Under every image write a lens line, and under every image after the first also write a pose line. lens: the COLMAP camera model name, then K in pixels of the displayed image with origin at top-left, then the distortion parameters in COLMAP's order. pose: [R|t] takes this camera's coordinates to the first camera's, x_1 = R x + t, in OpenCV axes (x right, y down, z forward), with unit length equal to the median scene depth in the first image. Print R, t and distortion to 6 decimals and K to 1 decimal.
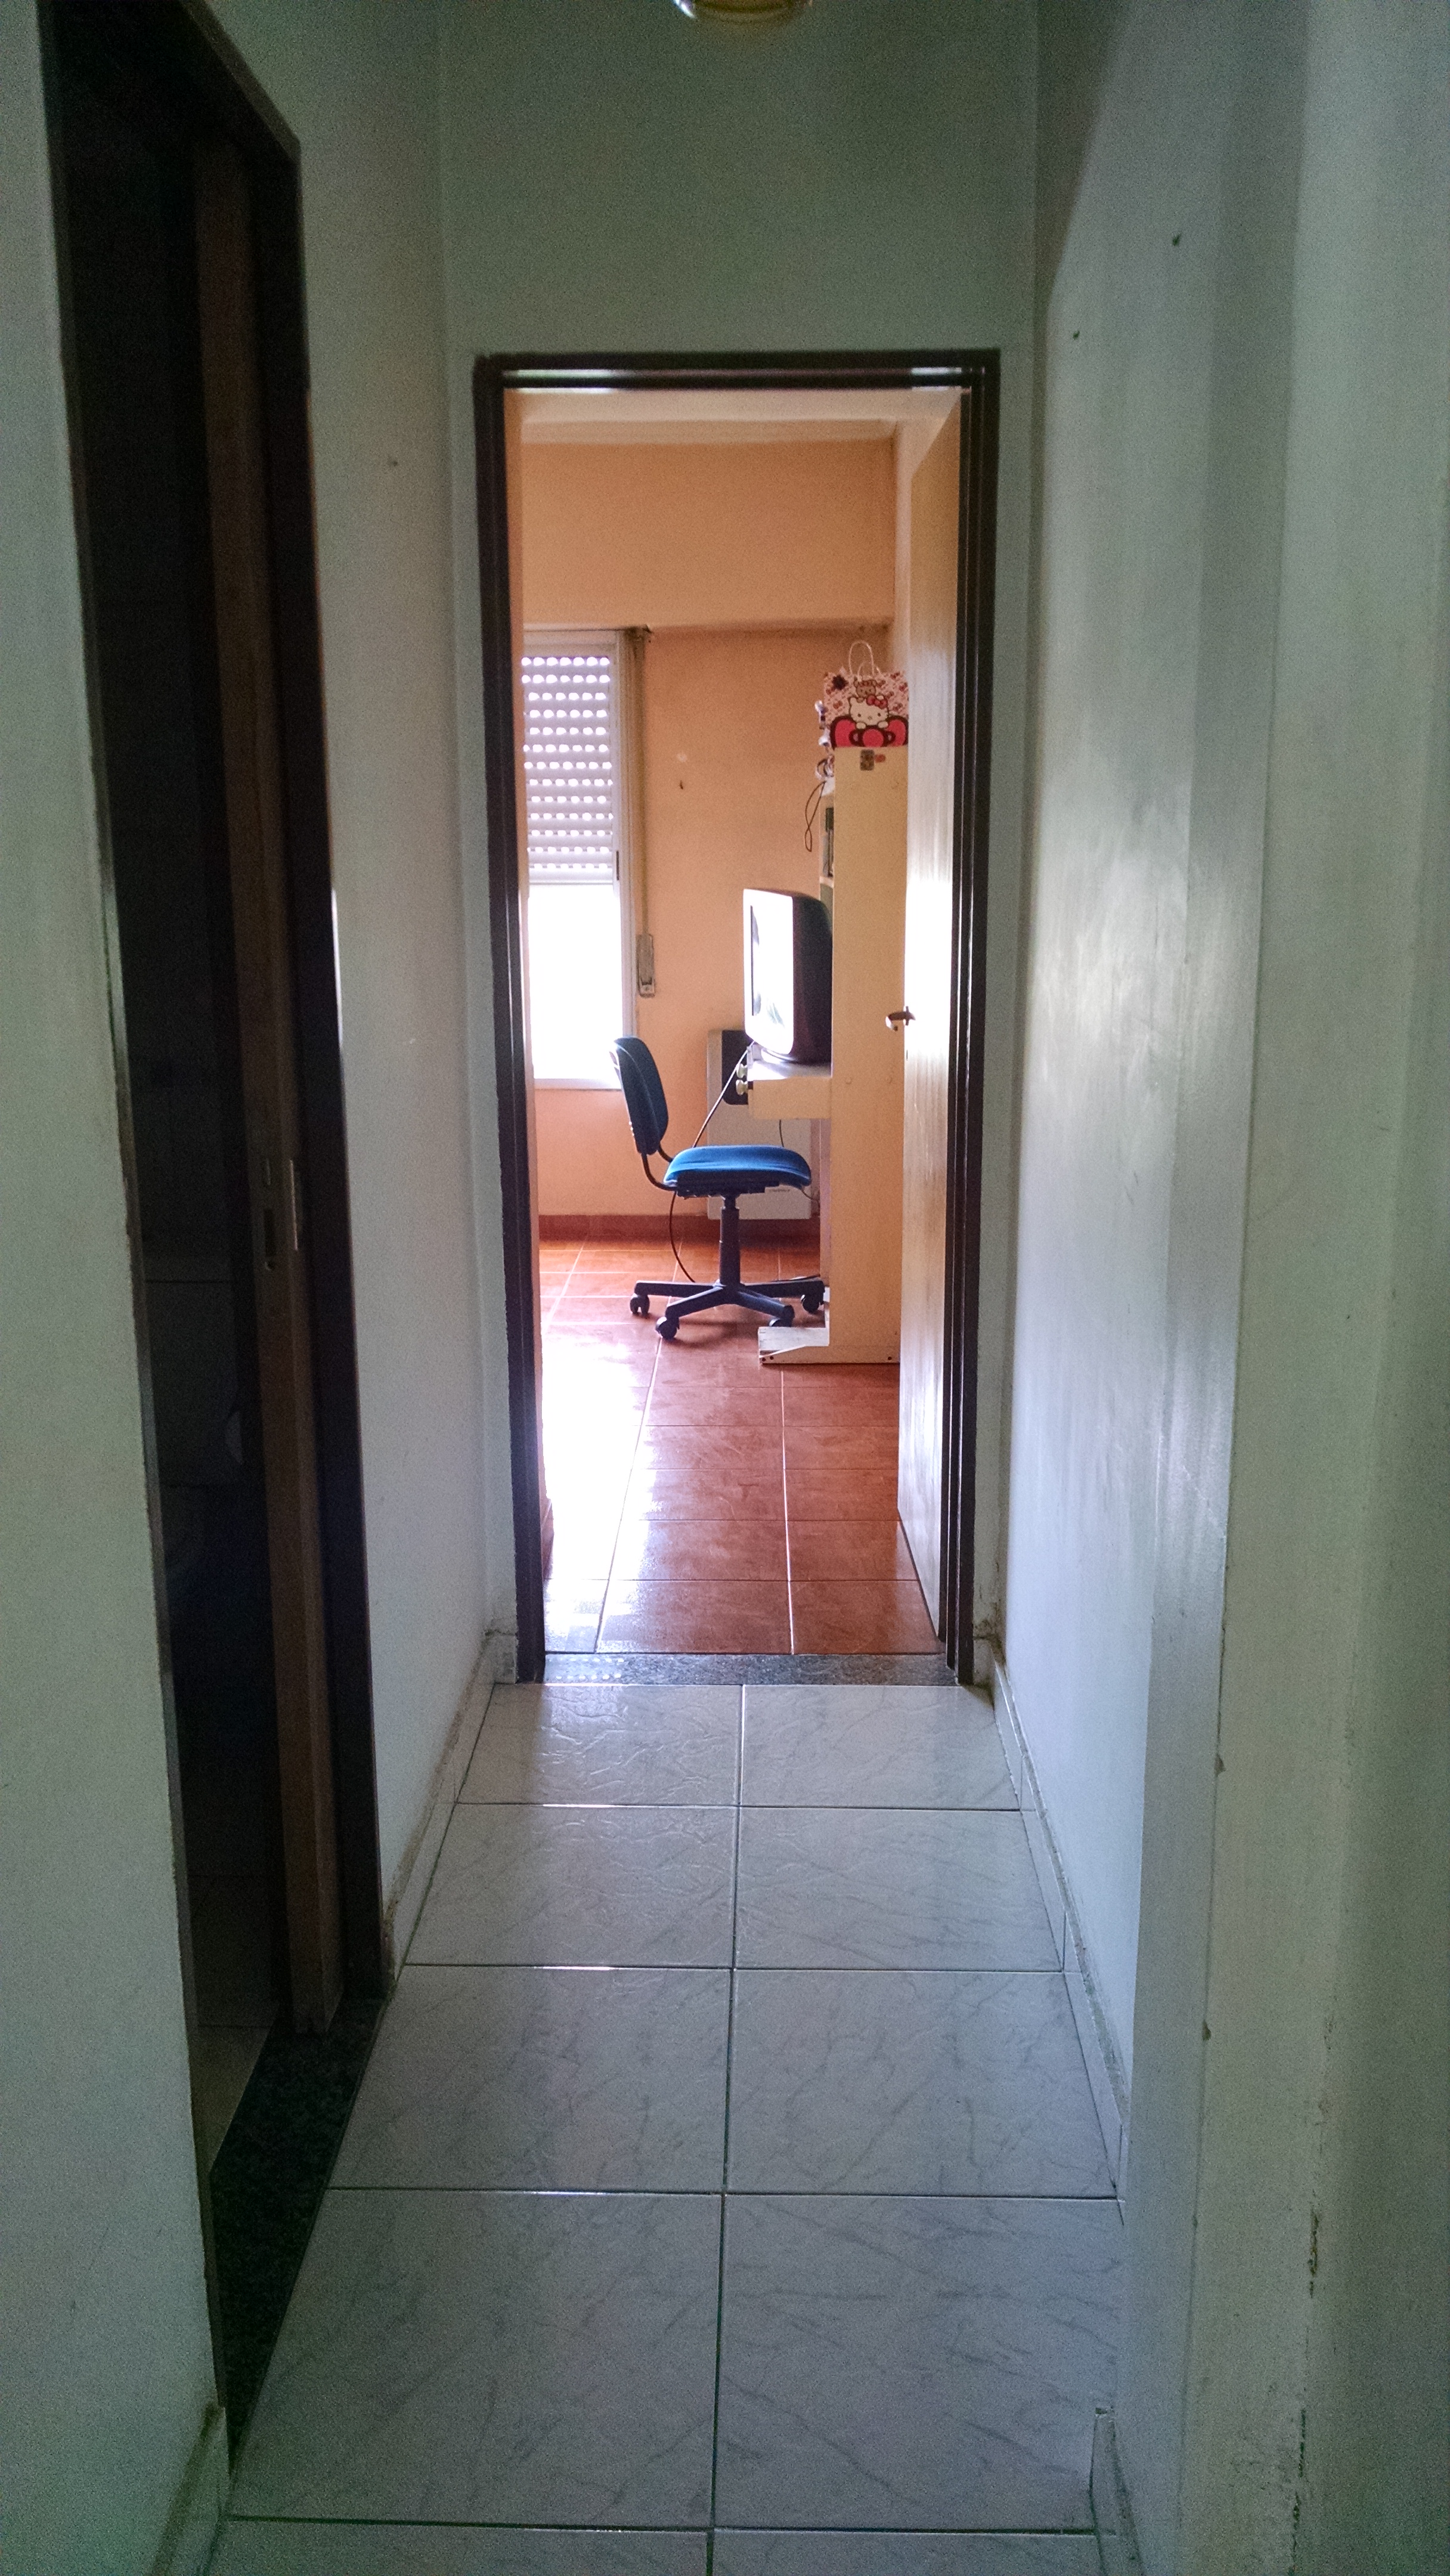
lens RADIAL K [[1937.8, 0, 726.8], [0, 1937.8, 1288.5], [0, 0, 1]] dist [0.006351, 0.000487]
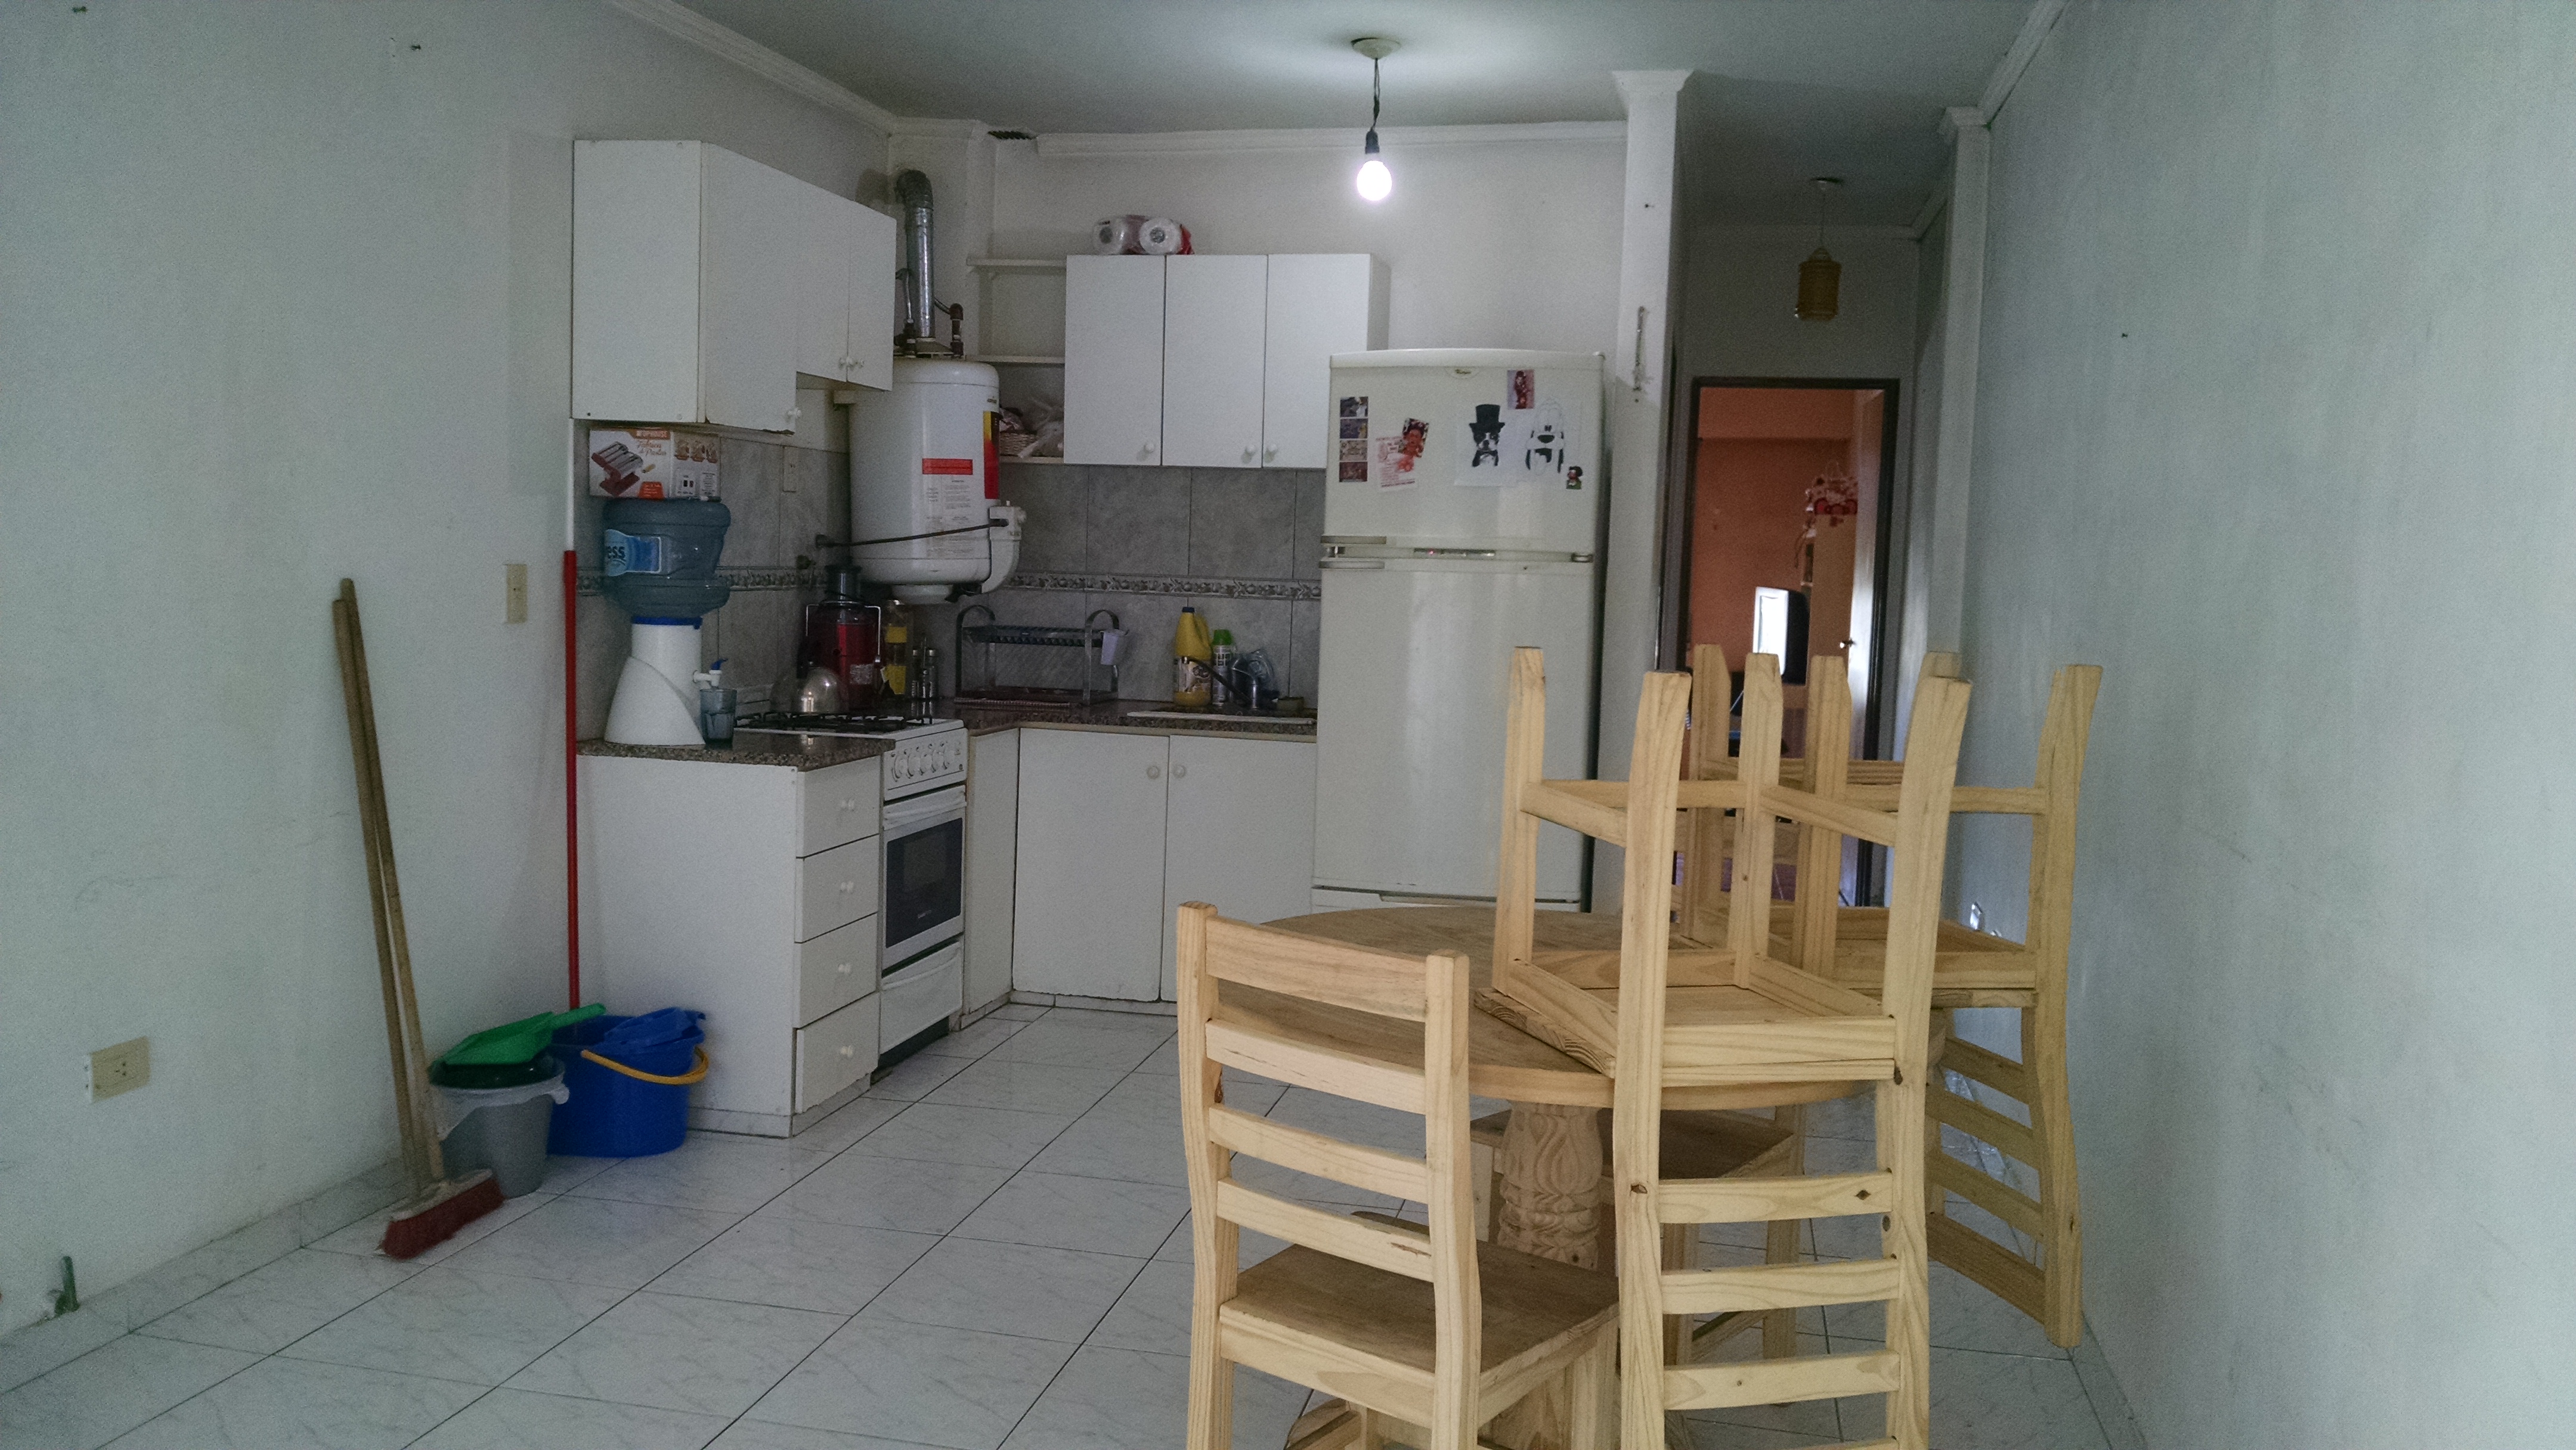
lens RADIAL K [[1937.8, 0, 1285.6], [0, 1937.8, 724.4], [0, 0, 1]] dist [0.006351, 0.000487]
pose [[0.980803, 0.055066, -0.187066, -0.087699], [-0.080639, 0.987968, -0.131972, 0.217372], [0.177549, 0.144523, 0.973442, -0.912658]]
